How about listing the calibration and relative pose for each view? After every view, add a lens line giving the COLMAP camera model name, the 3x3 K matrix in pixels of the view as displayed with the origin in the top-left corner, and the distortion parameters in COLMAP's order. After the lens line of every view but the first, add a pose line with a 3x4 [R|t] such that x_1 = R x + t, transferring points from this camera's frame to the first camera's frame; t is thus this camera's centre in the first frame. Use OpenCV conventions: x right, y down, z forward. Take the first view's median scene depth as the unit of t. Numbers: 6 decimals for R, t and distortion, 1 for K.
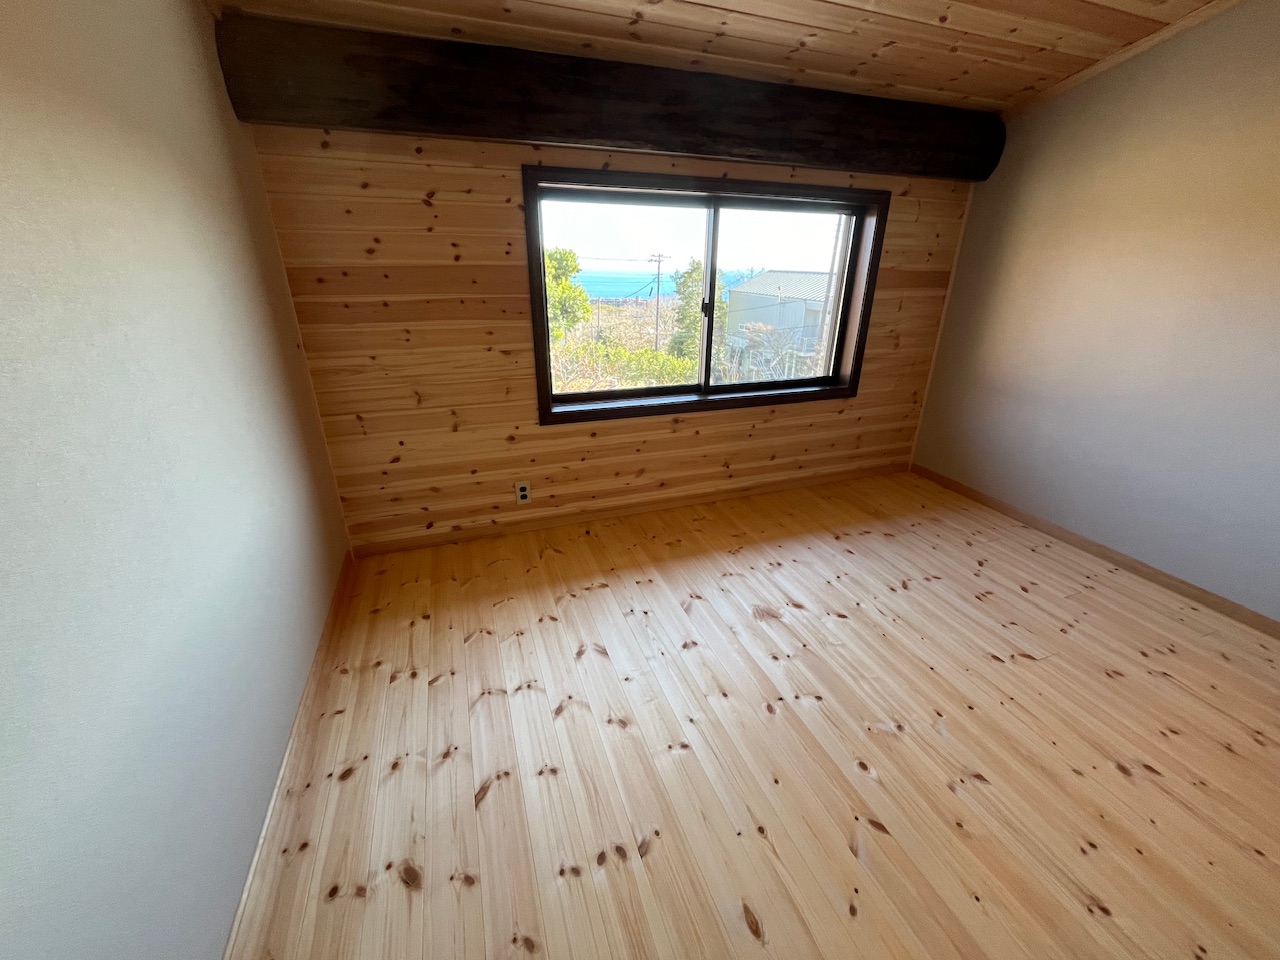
lens RADIAL K [[514.4, 0, 646.0], [0, 514.4, 476.0], [0, 0, 1]] dist [-0.004464, -0.000241]
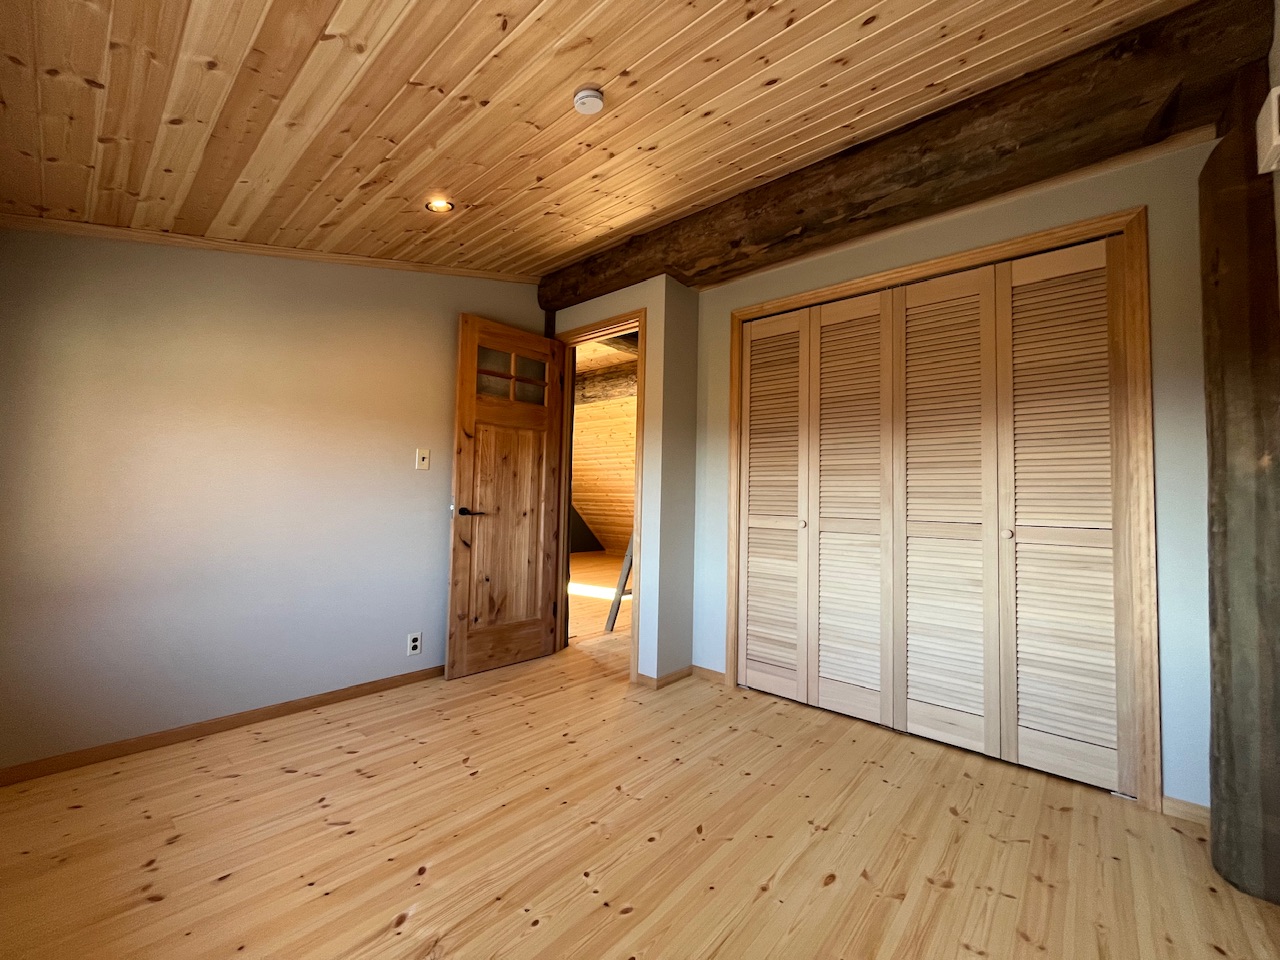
lens RADIAL K [[514.4, 0, 639.5], [0, 514.4, 478.8], [0, 0, 1]] dist [-0.004464, -0.000241]
pose [[-0.471624, 0.017039, 0.881635, -0.368964], [0.317340, 0.936105, 0.151668, -0.231120], [-0.822719, 0.351309, -0.446897, 0.800797]]
